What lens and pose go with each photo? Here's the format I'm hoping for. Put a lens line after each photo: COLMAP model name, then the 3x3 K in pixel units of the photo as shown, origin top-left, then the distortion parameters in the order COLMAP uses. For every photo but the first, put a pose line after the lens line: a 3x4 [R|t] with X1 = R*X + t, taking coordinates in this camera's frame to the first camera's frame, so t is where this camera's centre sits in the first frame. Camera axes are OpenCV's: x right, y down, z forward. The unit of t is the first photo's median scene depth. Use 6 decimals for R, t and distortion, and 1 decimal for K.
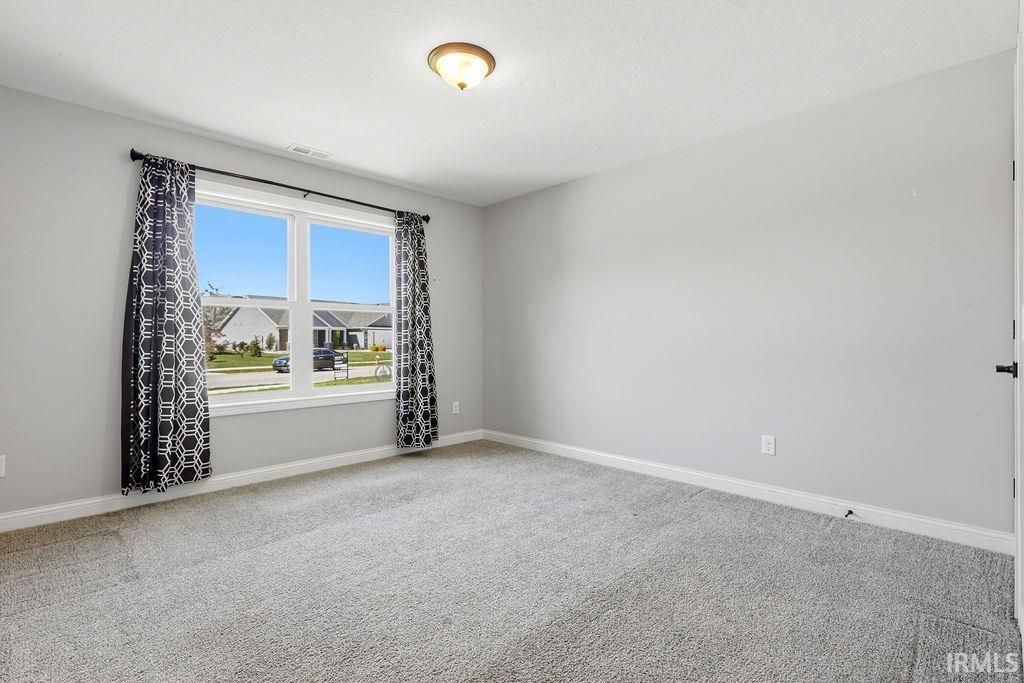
lens RADIAL K [[484.5, 0, 505.2], [0, 484.5, 341.7], [0, 0, 1]] dist [0.009269, -0.001987]
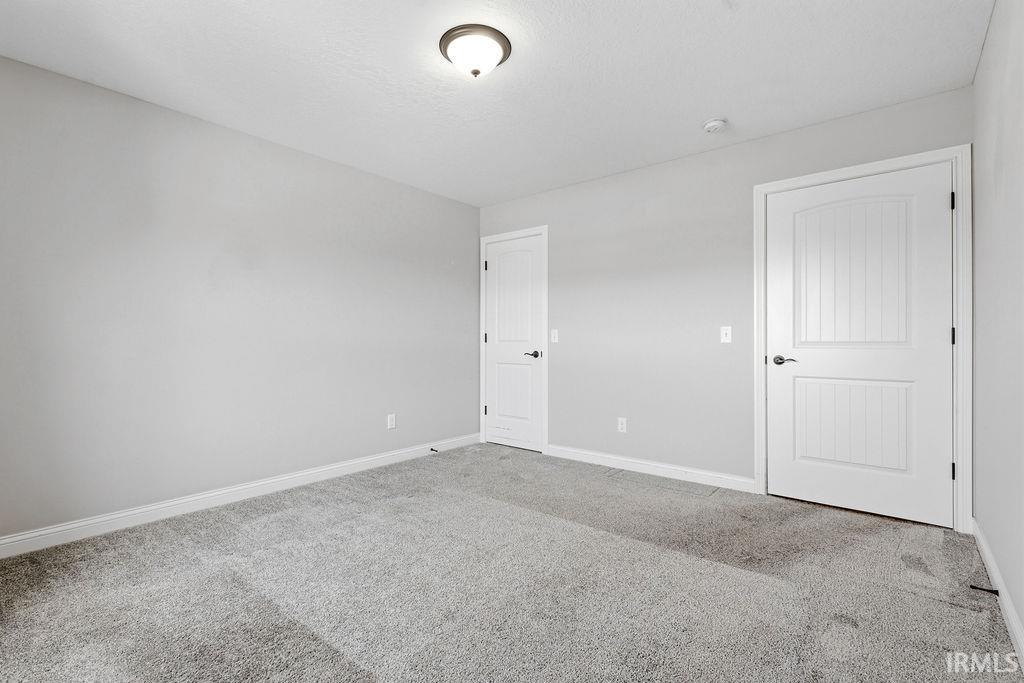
lens RADIAL K [[484.5, 0, 506.2], [0, 484.5, 341.4], [0, 0, 1]] dist [0.009269, -0.001987]
pose [[-0.110244, -0.000136, 0.993905, -0.776901], [0.005656, 0.999984, 0.000764, -0.007100], [-0.993888, 0.005706, -0.110242, 0.788486]]
